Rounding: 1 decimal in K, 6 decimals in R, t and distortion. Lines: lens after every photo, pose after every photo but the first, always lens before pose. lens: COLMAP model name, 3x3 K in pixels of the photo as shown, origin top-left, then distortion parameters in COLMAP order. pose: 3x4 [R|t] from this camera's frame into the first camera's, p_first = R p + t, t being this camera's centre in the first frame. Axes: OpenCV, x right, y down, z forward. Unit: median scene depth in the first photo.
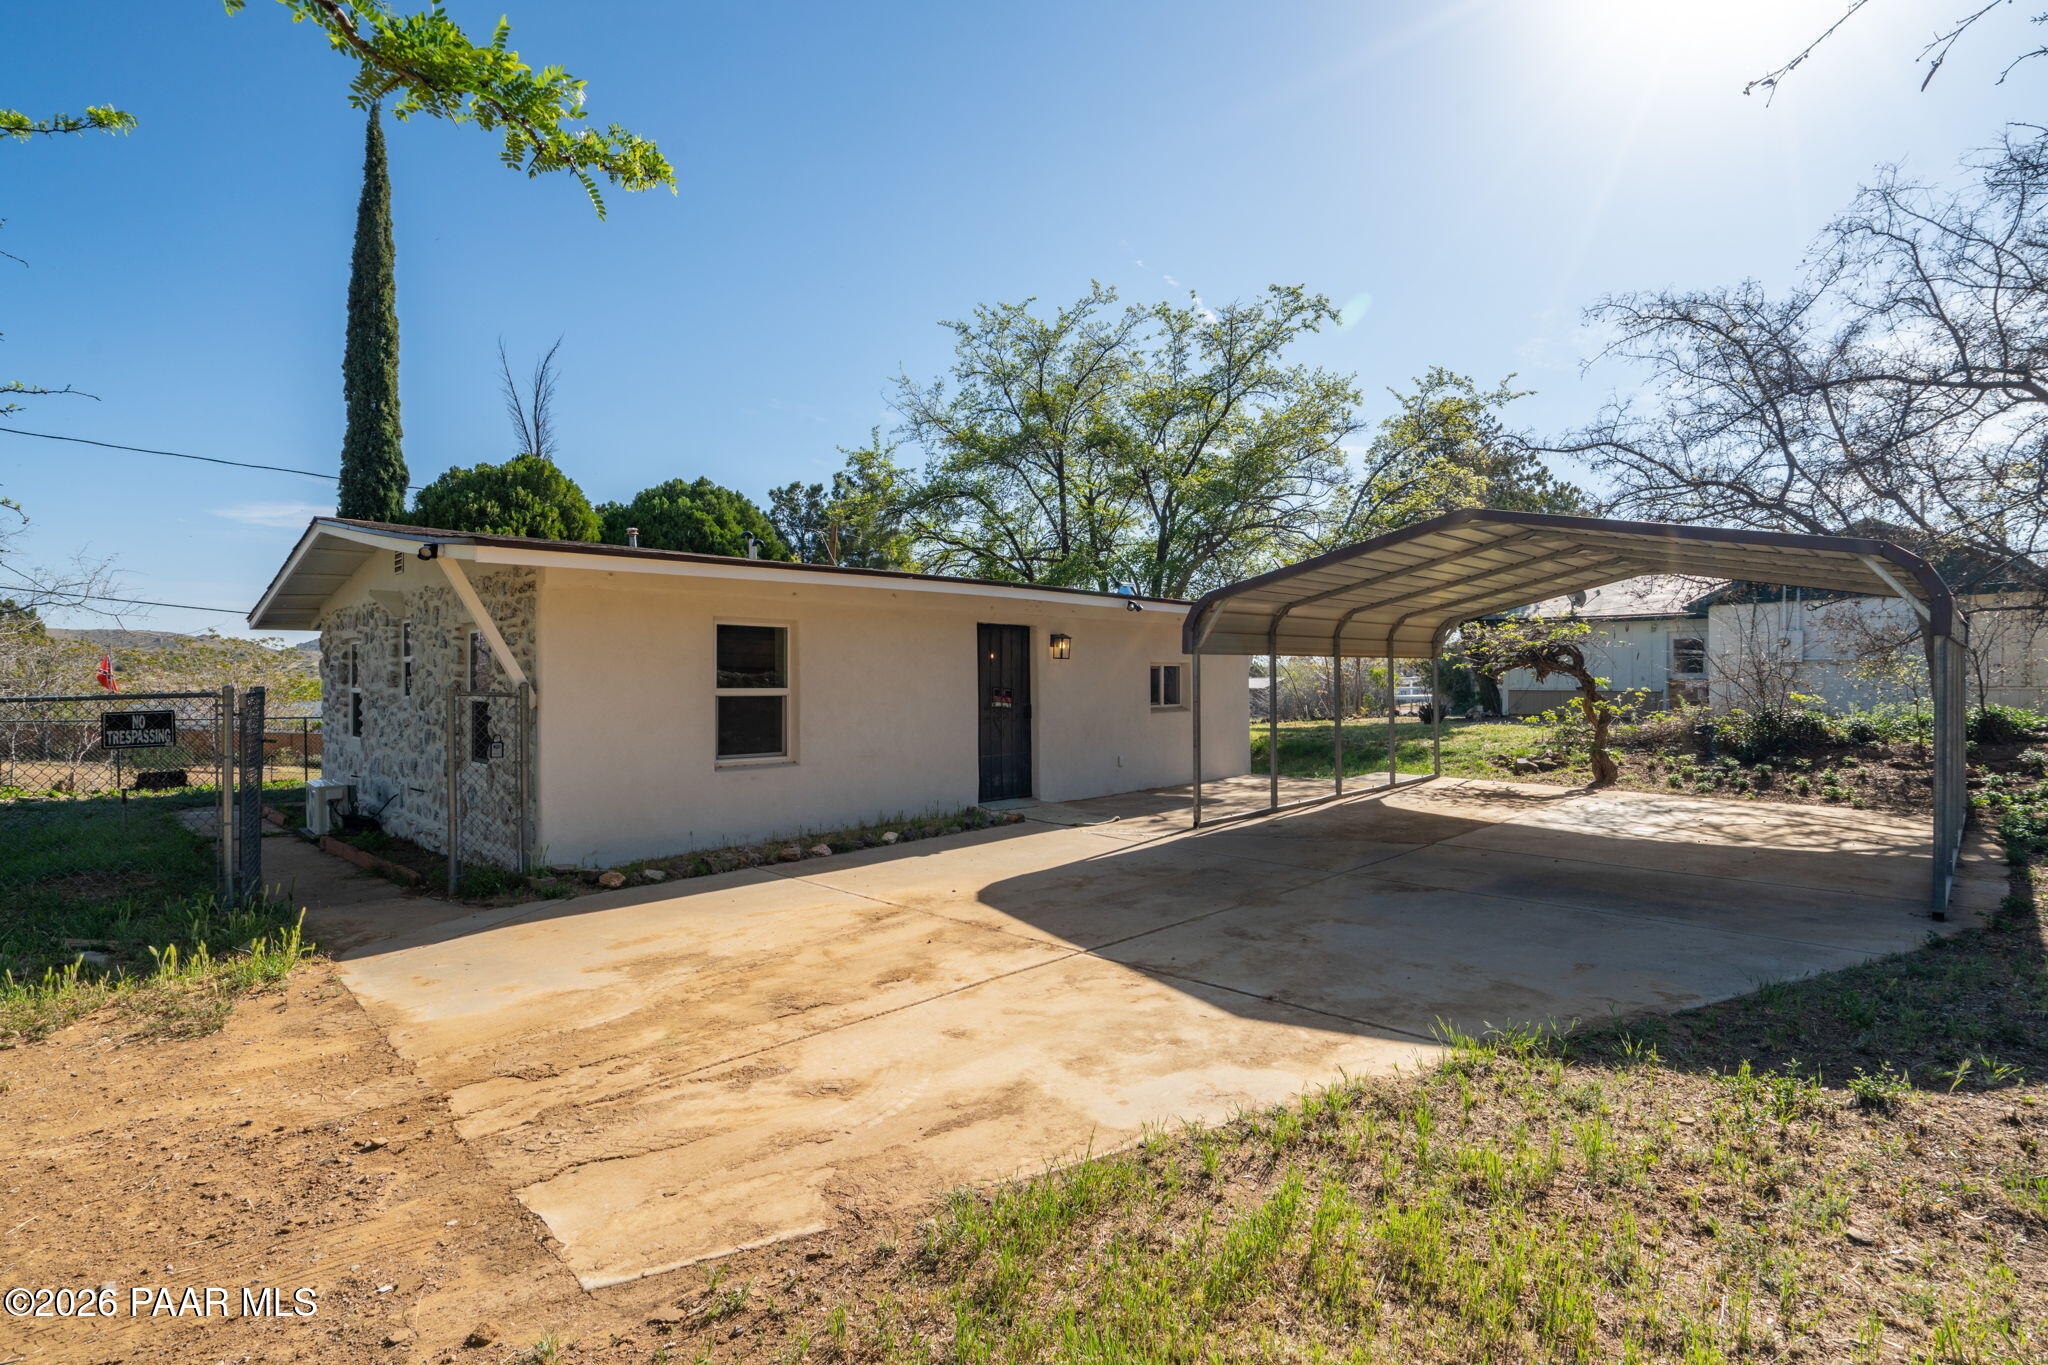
lens RADIAL K [[992.8, 0, 1014.1], [0, 992.8, 691.0], [0, 0, 1]] dist [-0.004231, 0.001157]
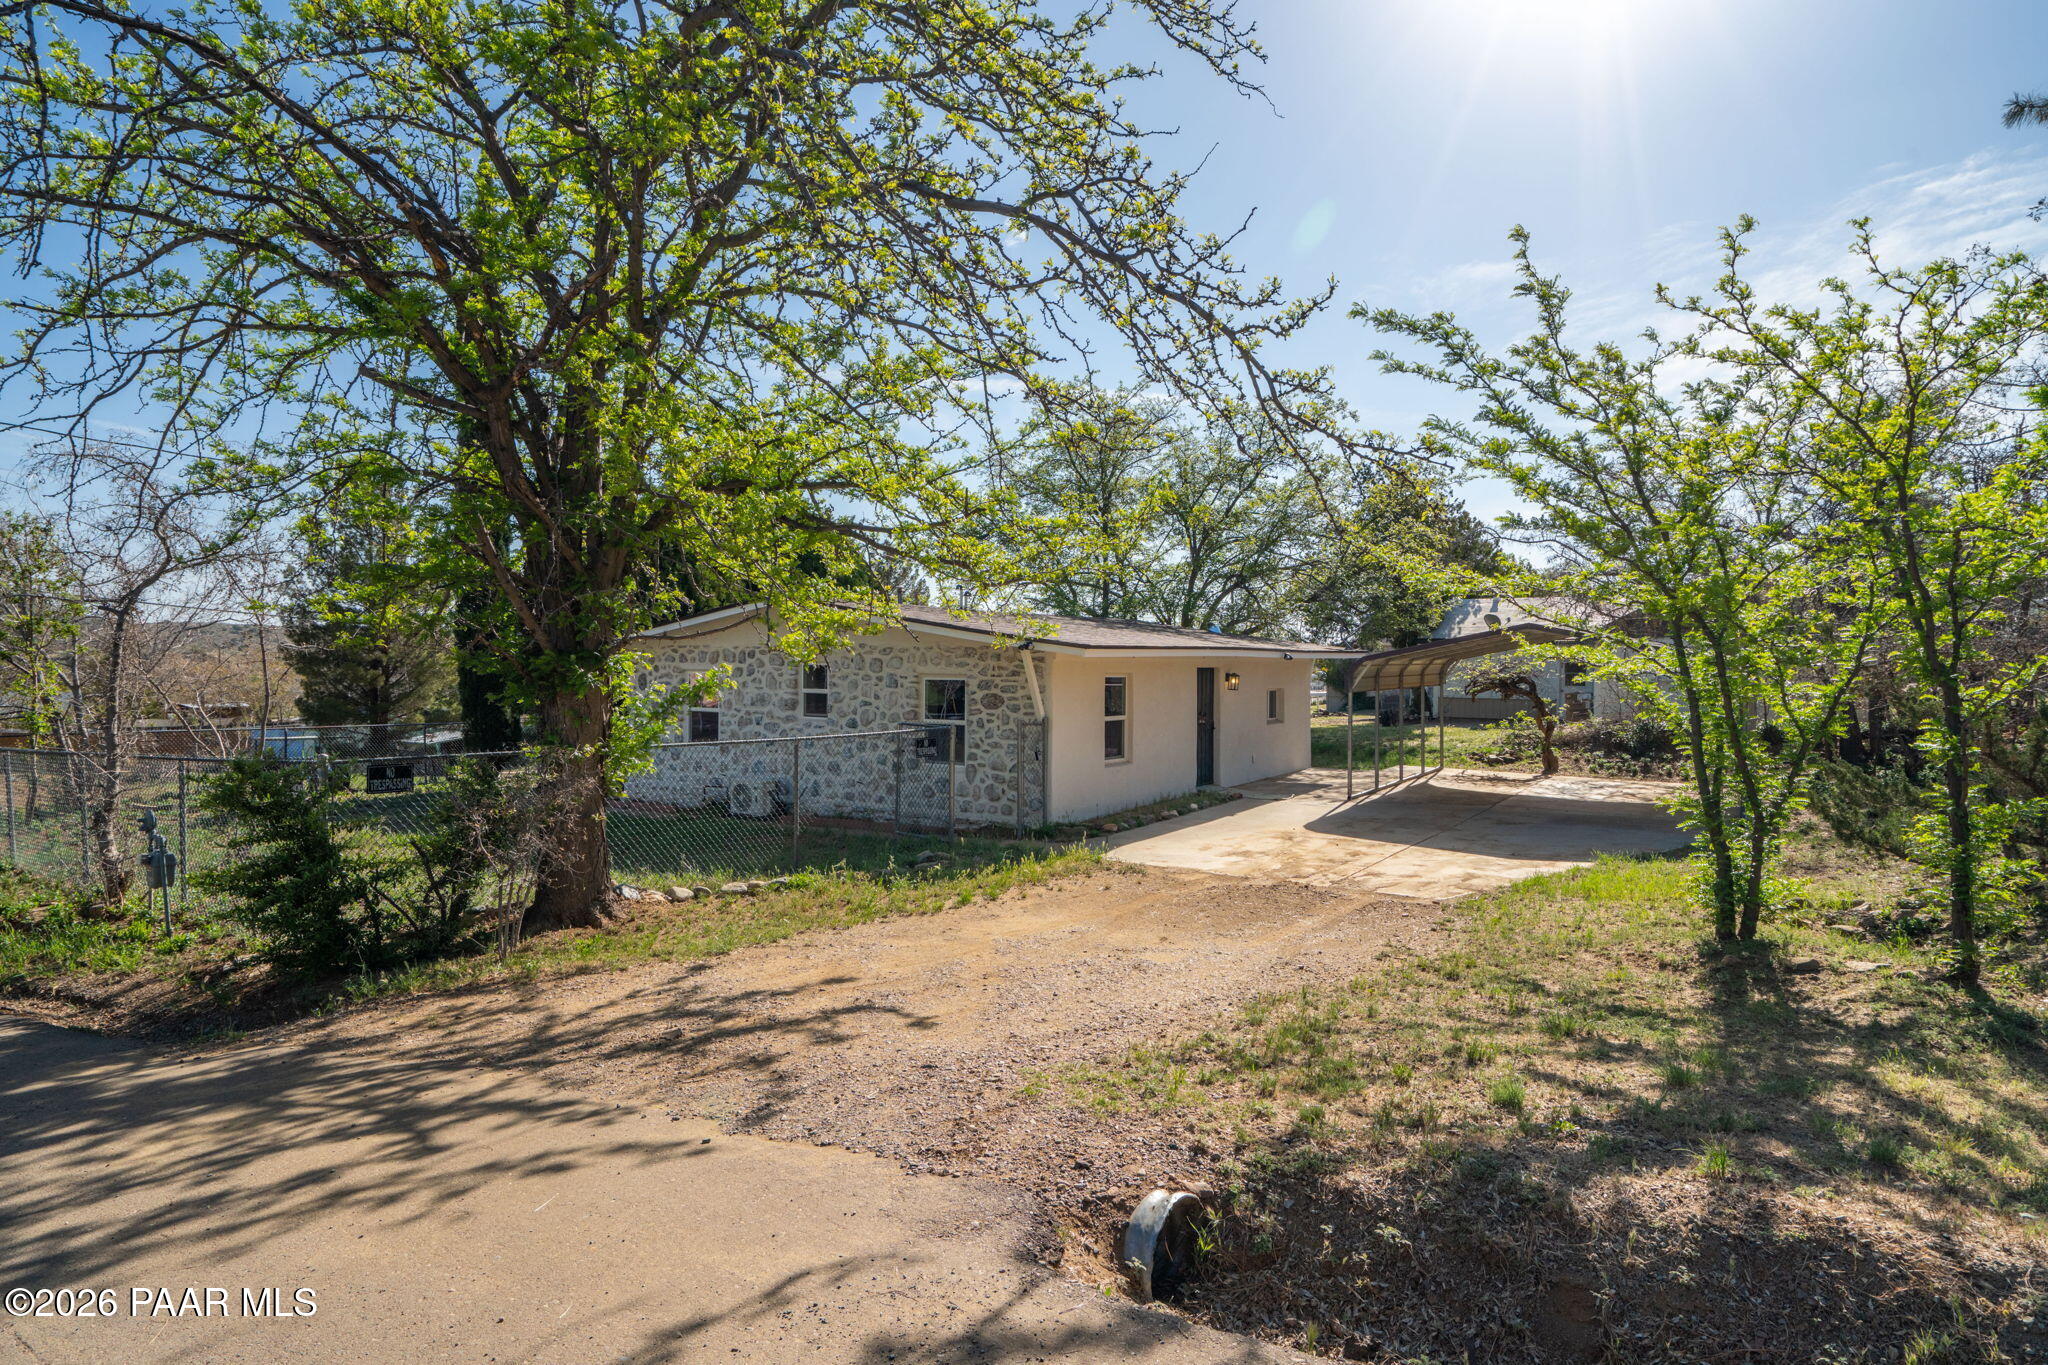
lens RADIAL K [[1177.8, 0, 1031.3], [0, 1177.8, 685.6], [0, 0, 1]] dist [-0.001143, 0.000843]
pose [[0.976970, 0.004845, 0.213322, -0.567096], [-0.006672, 0.999947, 0.007843, -0.045973], [-0.213273, -0.009086, 0.976950, -0.585398]]
